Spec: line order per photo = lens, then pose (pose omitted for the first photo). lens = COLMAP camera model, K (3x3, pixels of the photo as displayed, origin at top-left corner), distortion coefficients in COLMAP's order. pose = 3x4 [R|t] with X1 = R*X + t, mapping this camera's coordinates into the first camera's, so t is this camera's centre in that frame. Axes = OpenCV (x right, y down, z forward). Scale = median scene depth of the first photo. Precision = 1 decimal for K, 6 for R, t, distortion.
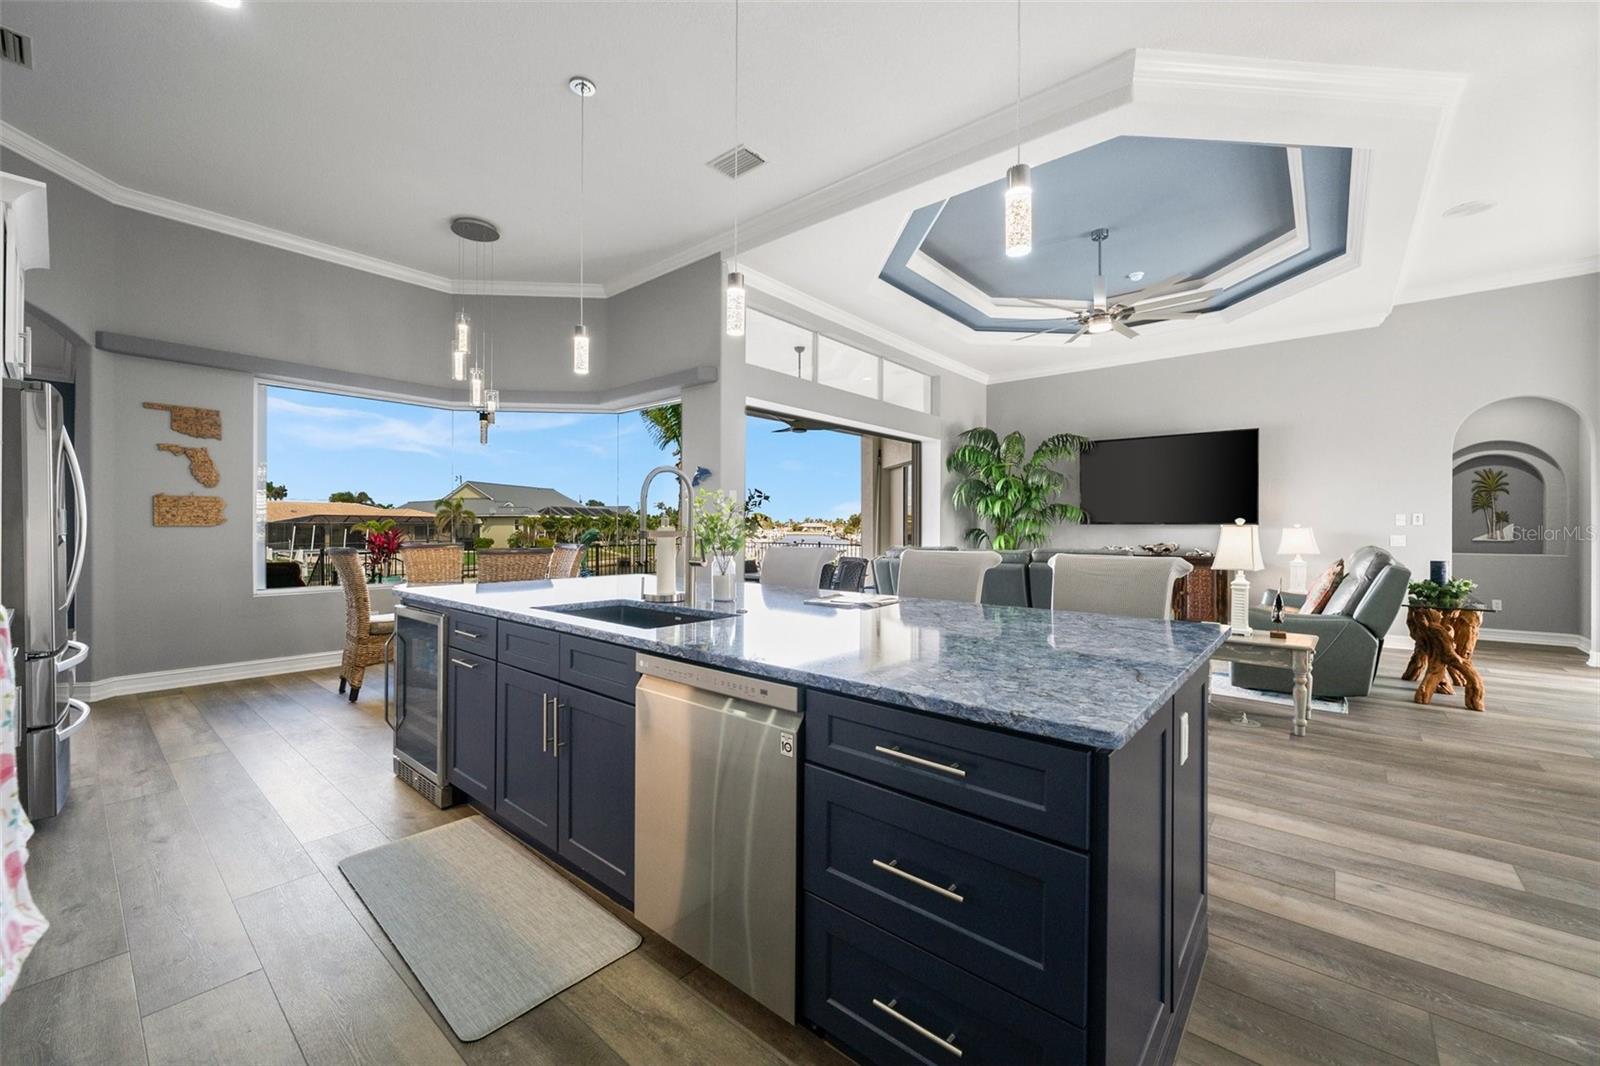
lens RADIAL K [[630.8, 0, 797.3], [0, 630.8, 526.6], [0, 0, 1]] dist [-0.003020, -0.000521]
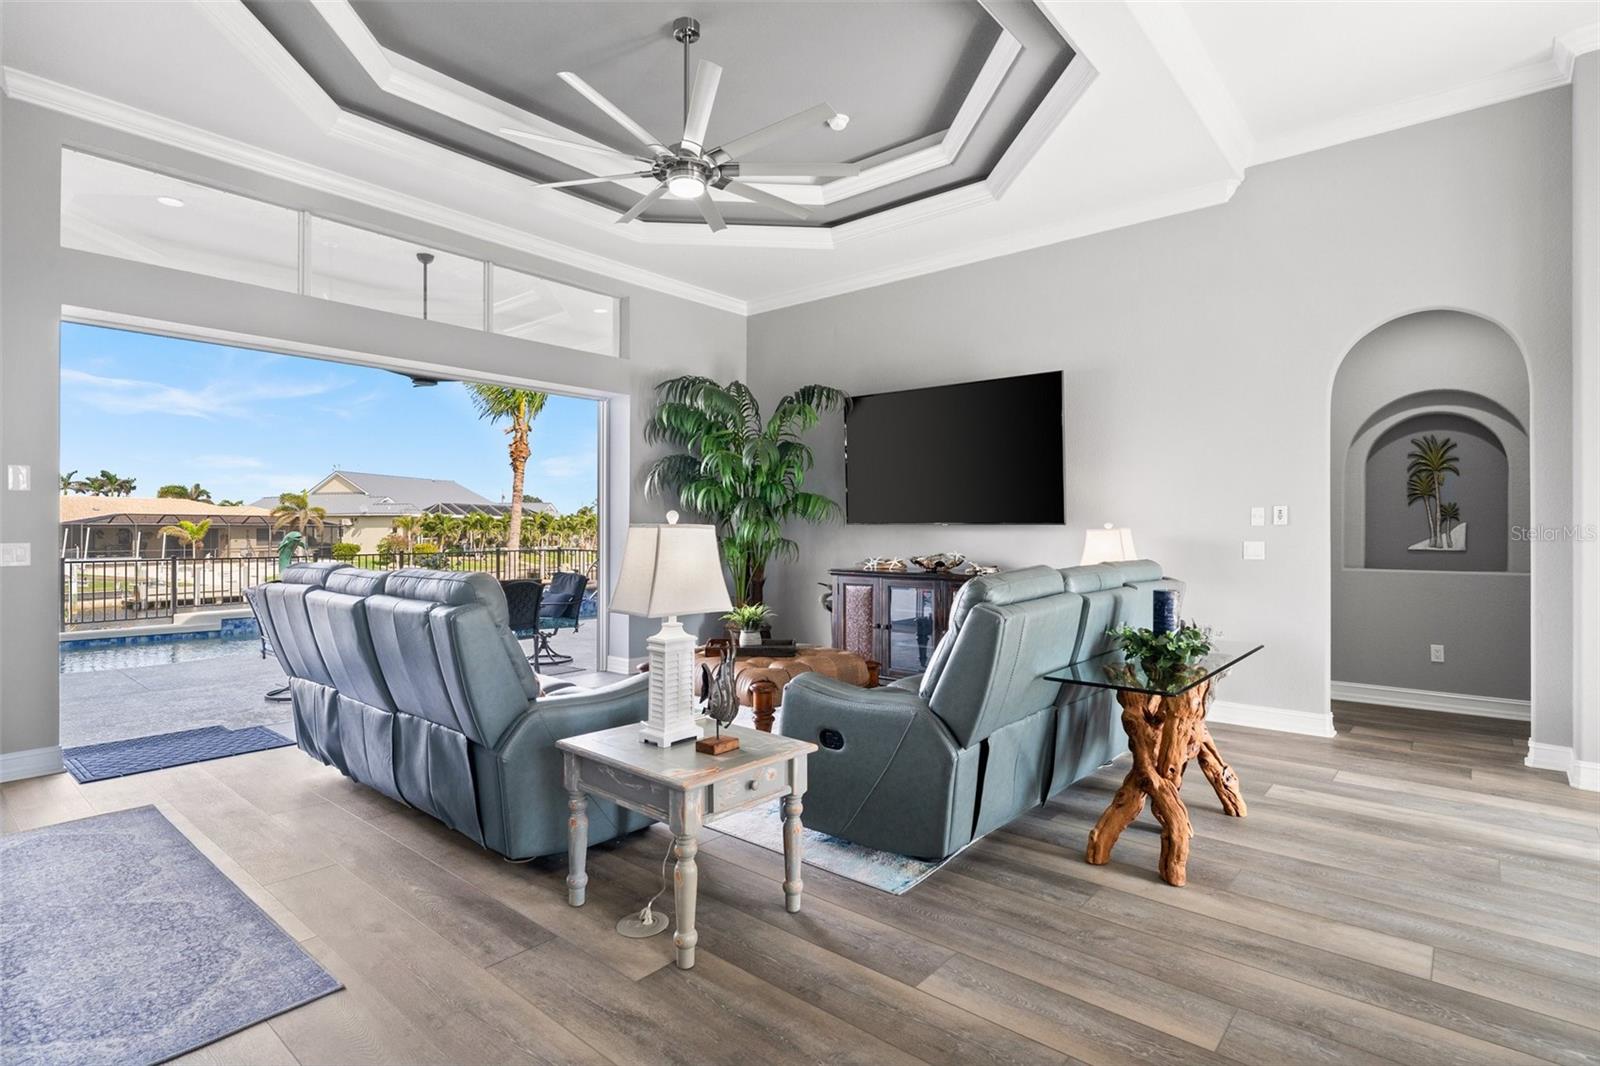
lens RADIAL K [[791.7, 0, 798.9], [0, 791.7, 524.1], [0, 0, 1]] dist [-0.000259, -0.001251]
pose [[0.999995, -0.000340, 0.003179, 0.397393], [0.000359, 0.999982, -0.006044, 0.001034], [-0.003177, 0.006045, 0.999977, 0.180036]]
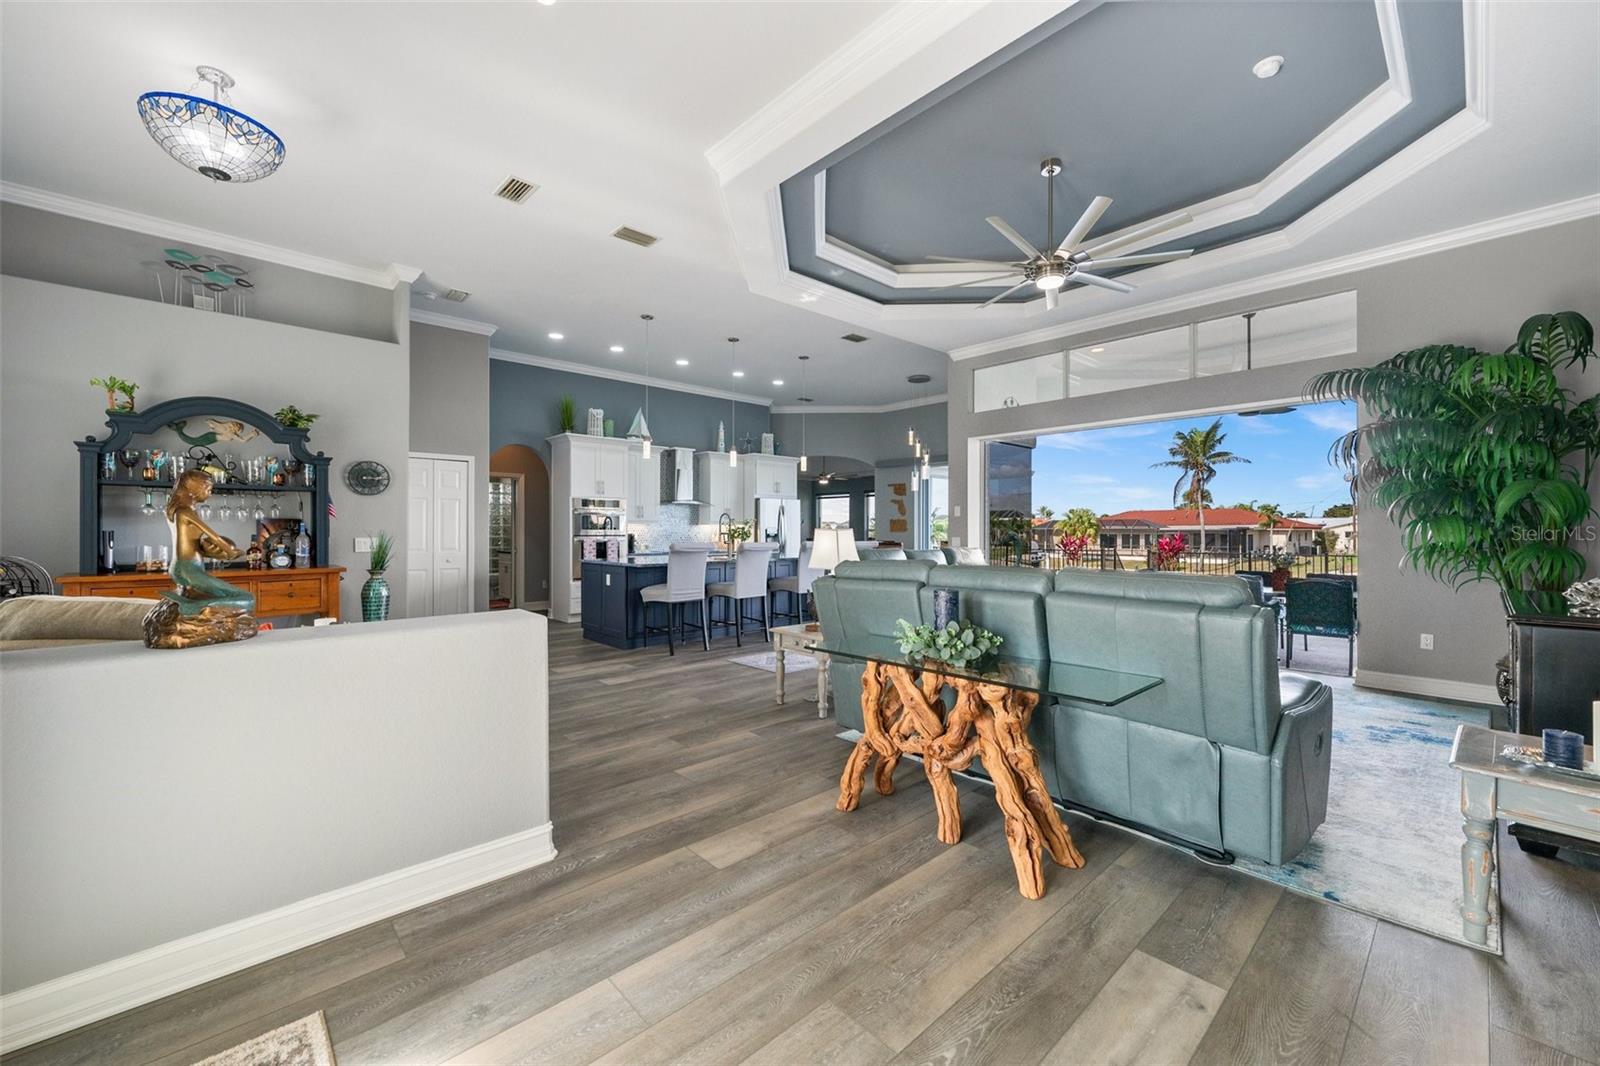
lens RADIAL K [[630.8, 0, 796.4], [0, 630.8, 530.8], [0, 0, 1]] dist [-0.003020, -0.000521]
pose [[-0.122902, -0.003857, -0.992411, 0.892663], [-0.001214, 0.999992, -0.003736, 0.002690], [0.992418, 0.000746, -0.122906, 0.527802]]
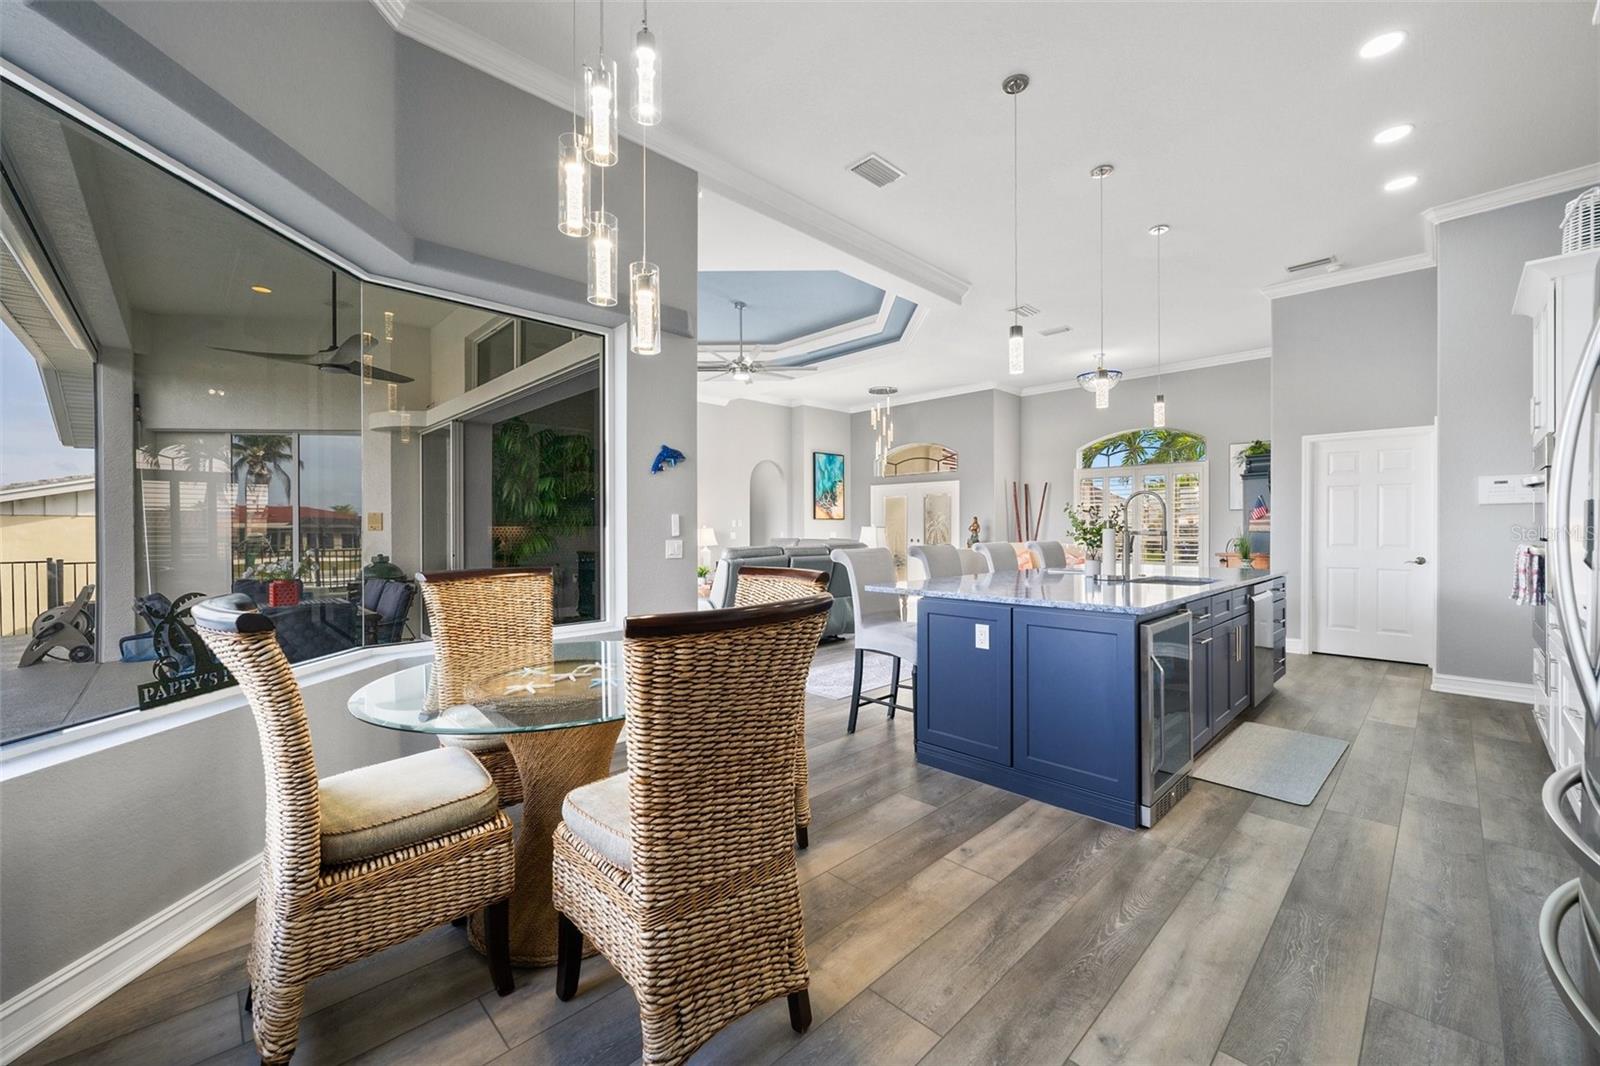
lens RADIAL K [[630.8, 0, 788.6], [0, 630.8, 530.4], [0, 0, 1]] dist [-0.003020, -0.000521]
pose [[0.101053, -0.008325, 0.994846, -0.569379], [0.002127, 0.999965, 0.008152, -0.003734], [-0.994879, 0.001292, 0.101067, 0.528252]]
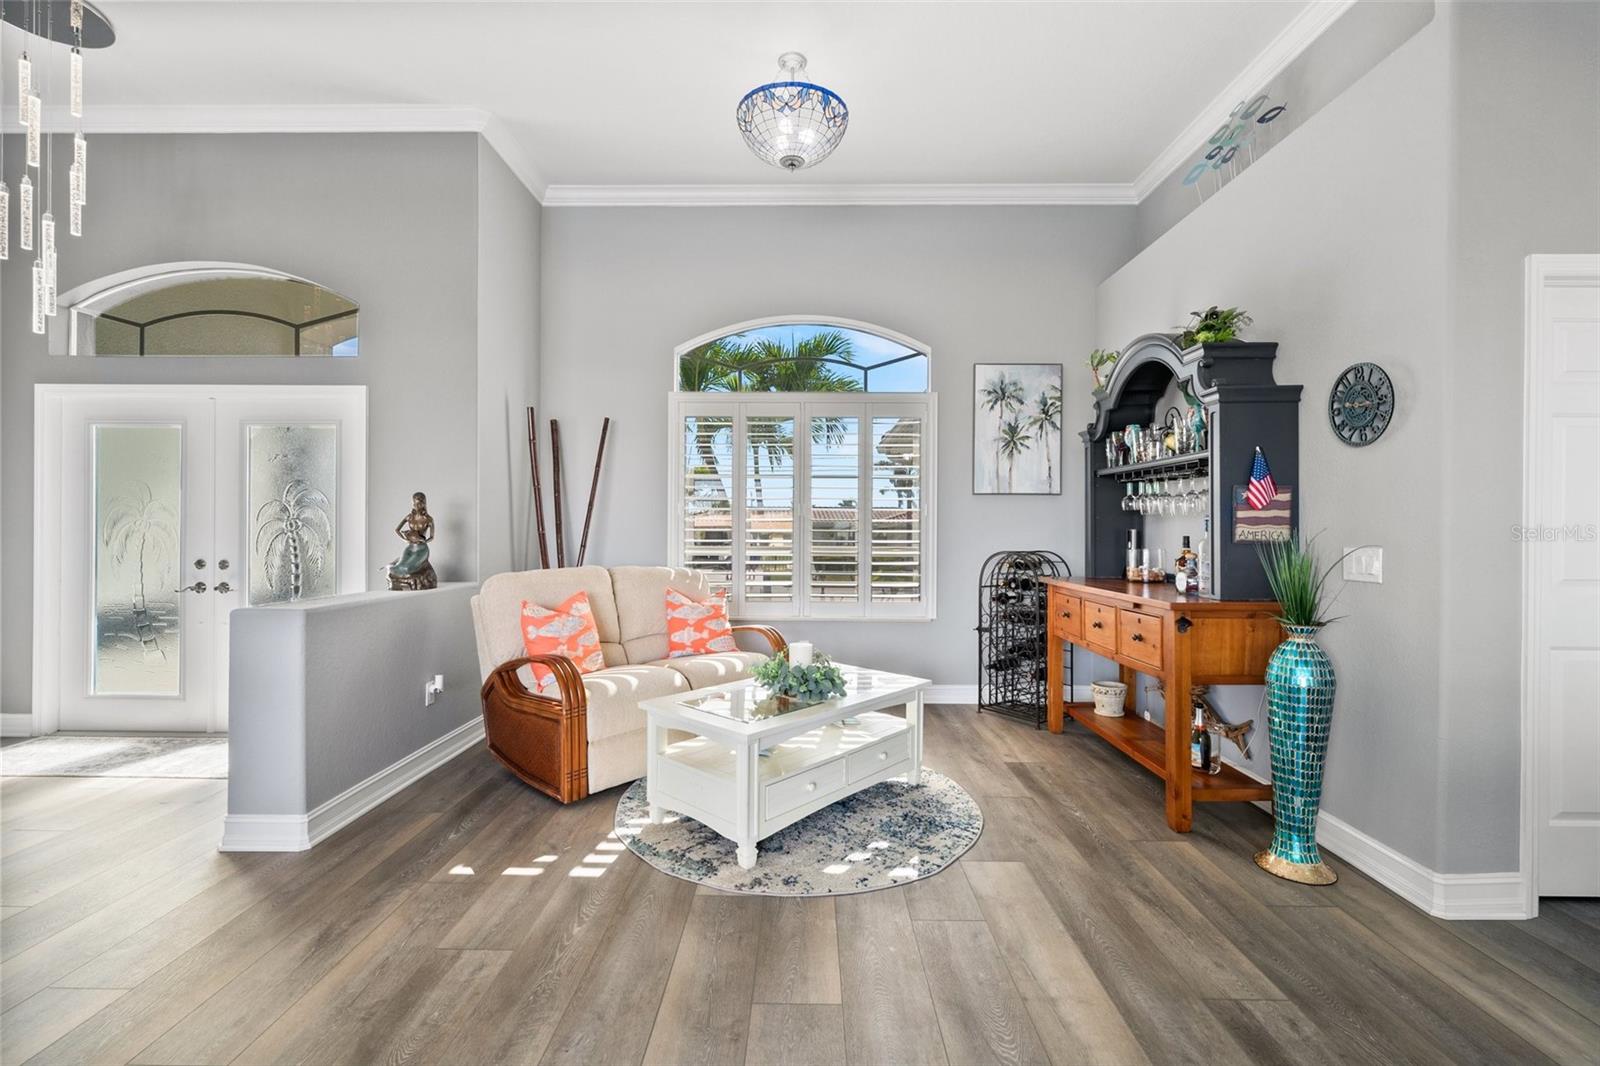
lens RADIAL K [[684.0, 0, 801.9], [0, 684.0, 527.6], [0, 0, 1]] dist [-0.003058, 0.000232]
pose [[-0.643201, -0.007390, 0.765662, 0.211780], [-0.006950, 0.999969, 0.003813, -0.000673], [-0.765666, -0.002869, -0.643232, 0.381637]]
